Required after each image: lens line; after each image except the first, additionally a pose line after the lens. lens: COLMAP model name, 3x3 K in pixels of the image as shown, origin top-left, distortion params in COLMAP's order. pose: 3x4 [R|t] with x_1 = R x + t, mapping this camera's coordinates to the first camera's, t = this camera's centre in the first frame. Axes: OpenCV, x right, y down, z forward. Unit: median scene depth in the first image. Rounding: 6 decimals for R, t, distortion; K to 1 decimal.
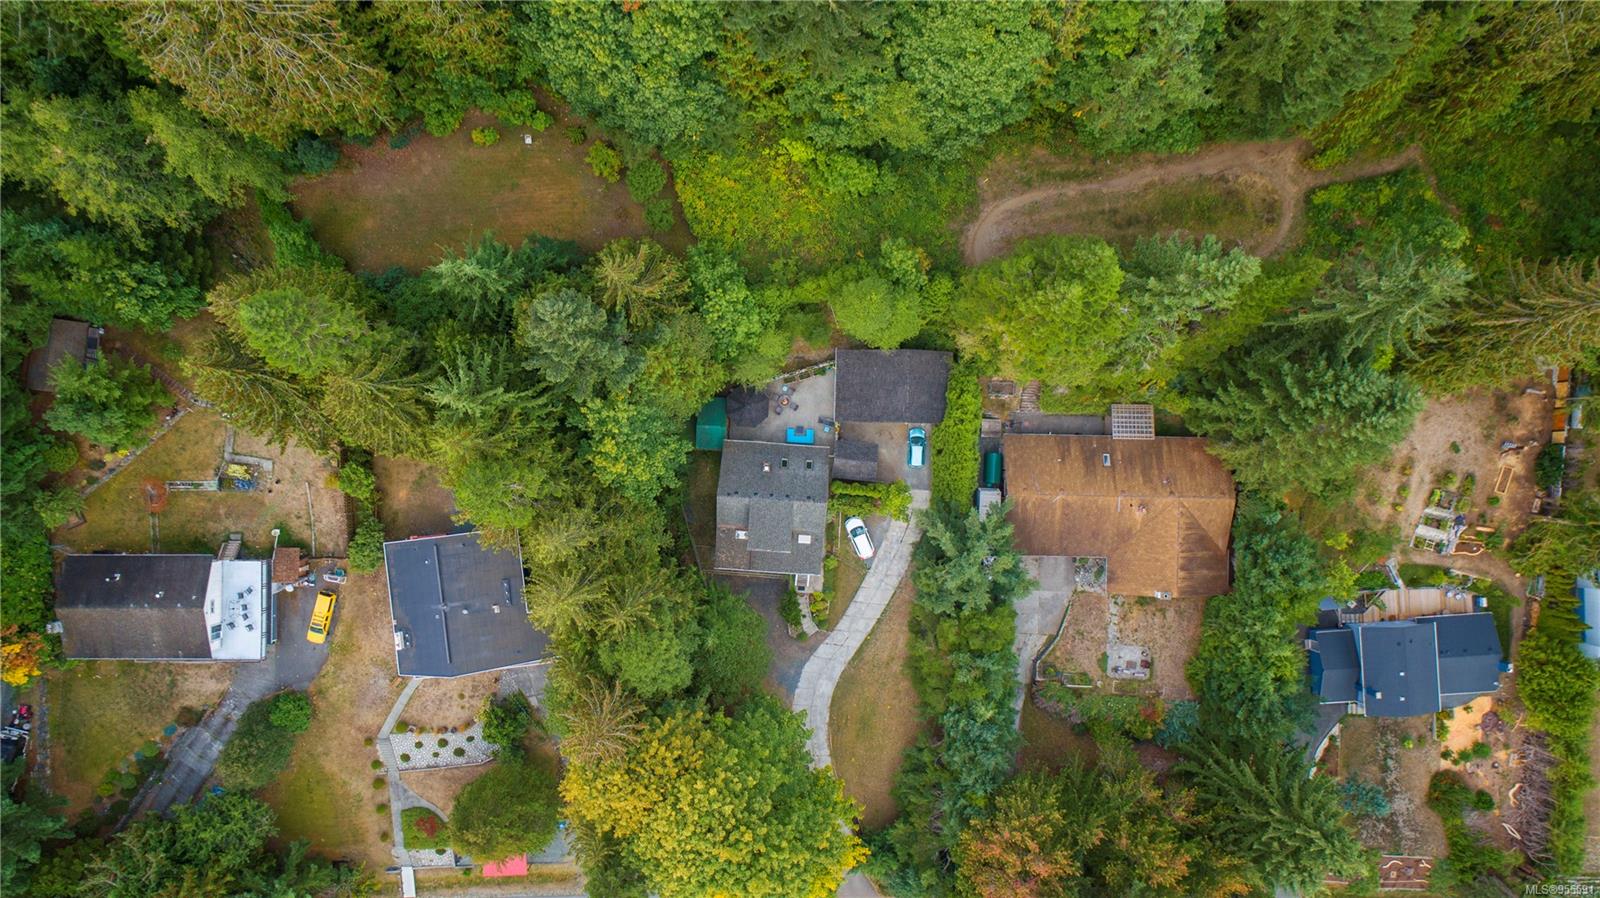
lens RADIAL K [[1100.9, 0, 800.0], [0, 1100.9, 449.0], [0, 0, 1]] dist [-0.000208, -0.000027]
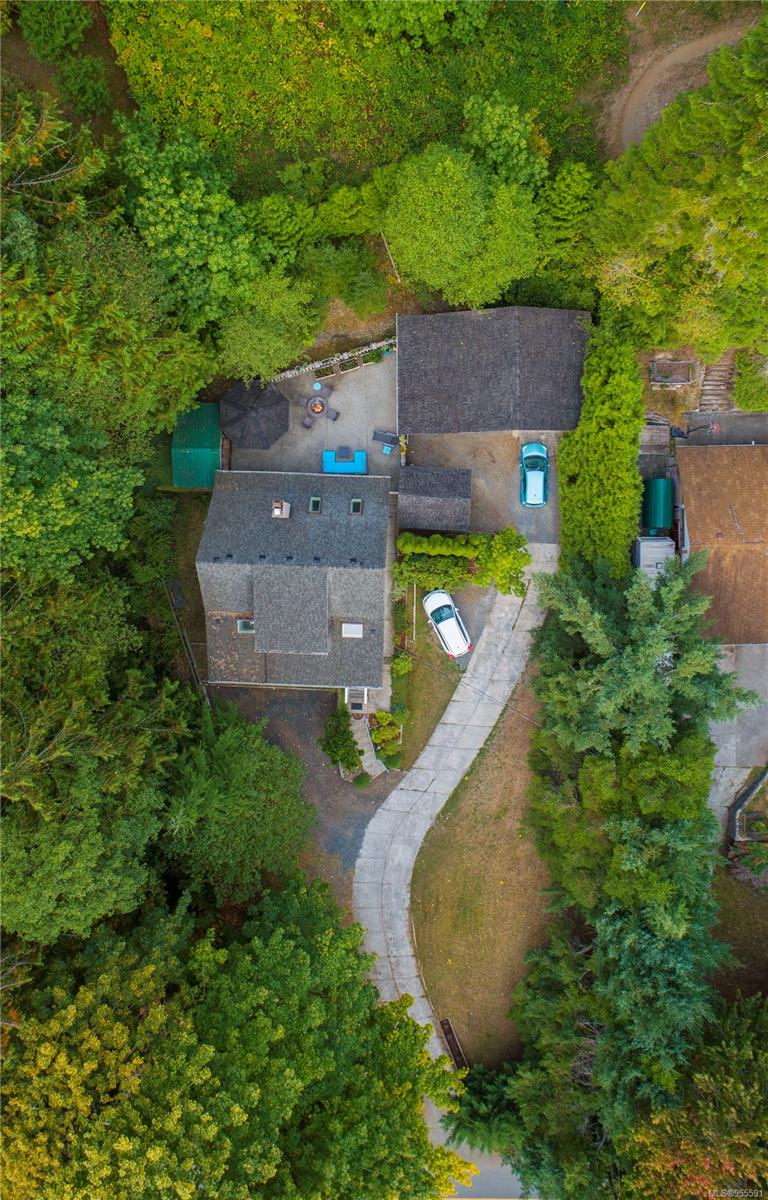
lens RADIAL K [[925.1, 0, 398.6], [0, 925.1, 556.0], [0, 0, 1]] dist [0.005003, 0.003056]
pose [[0.999201, -0.033443, -0.021866, 0.040905], [0.034043, 0.999038, 0.027640, 0.027883], [0.020920, -0.028362, 0.999379, 0.490784]]
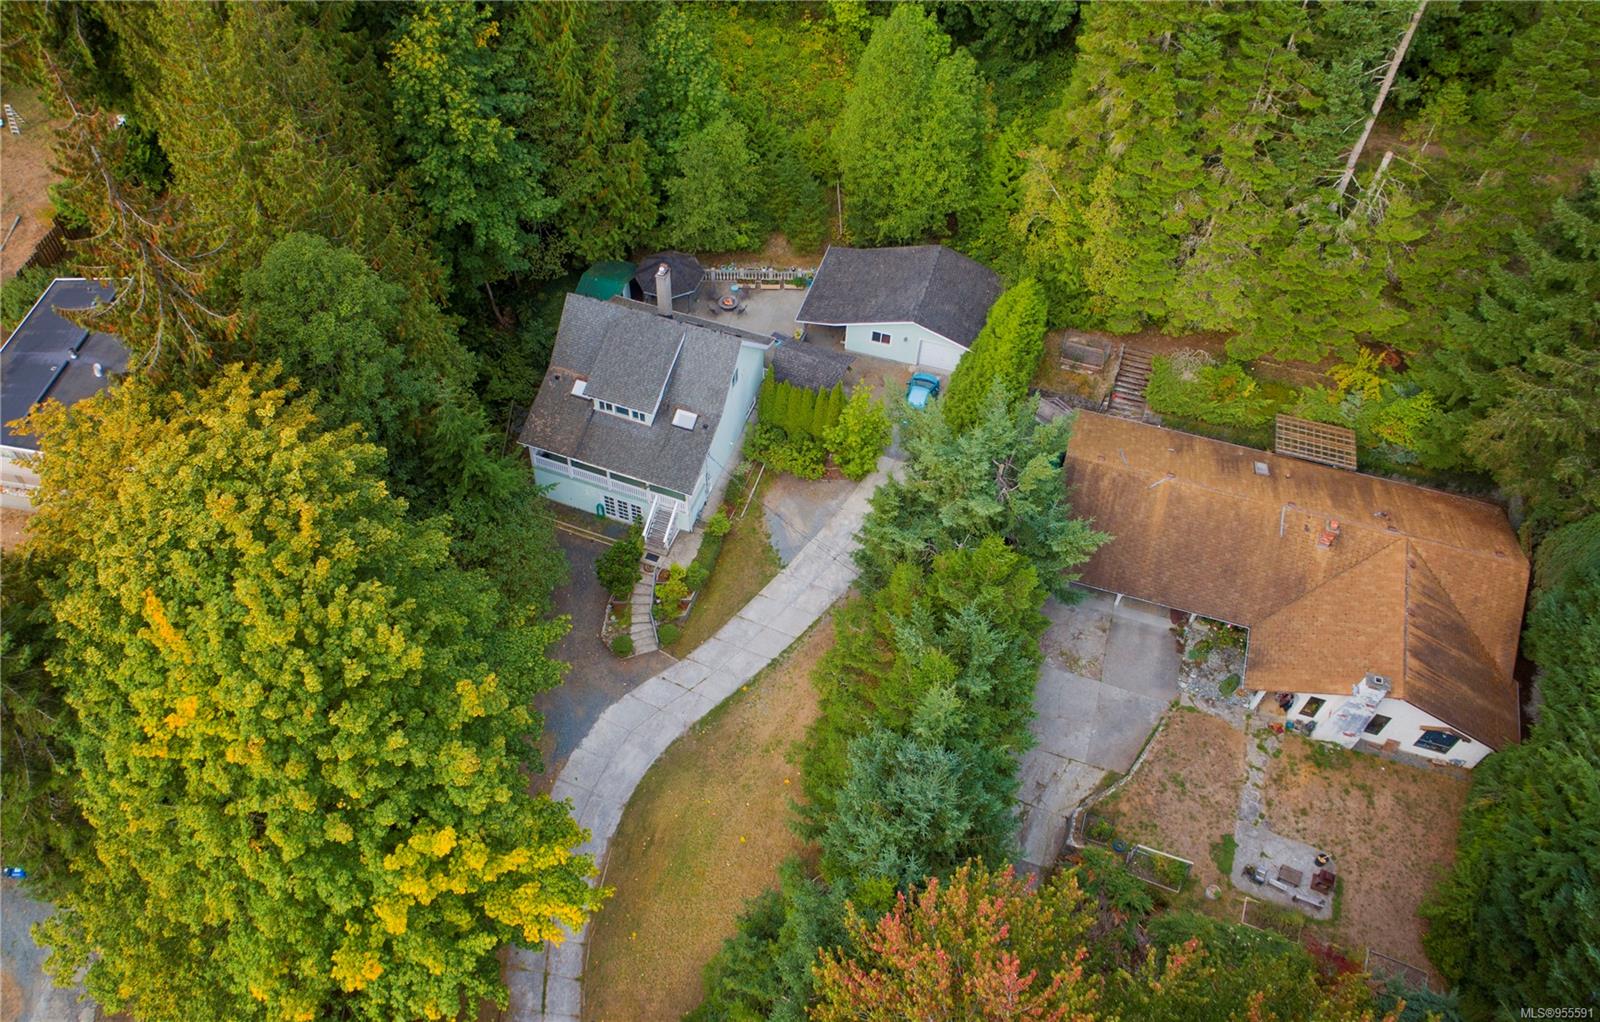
lens RADIAL K [[1233.5, 0, 714.3], [0, 1233.5, 510.6], [0, 0, 1]] dist [0.005003, 0.003056]
pose [[0.948925, 0.227640, -0.218451, 0.162068], [-0.313131, 0.764236, -0.563820, 0.454929], [0.038600, 0.603426, 0.796484, 0.523890]]
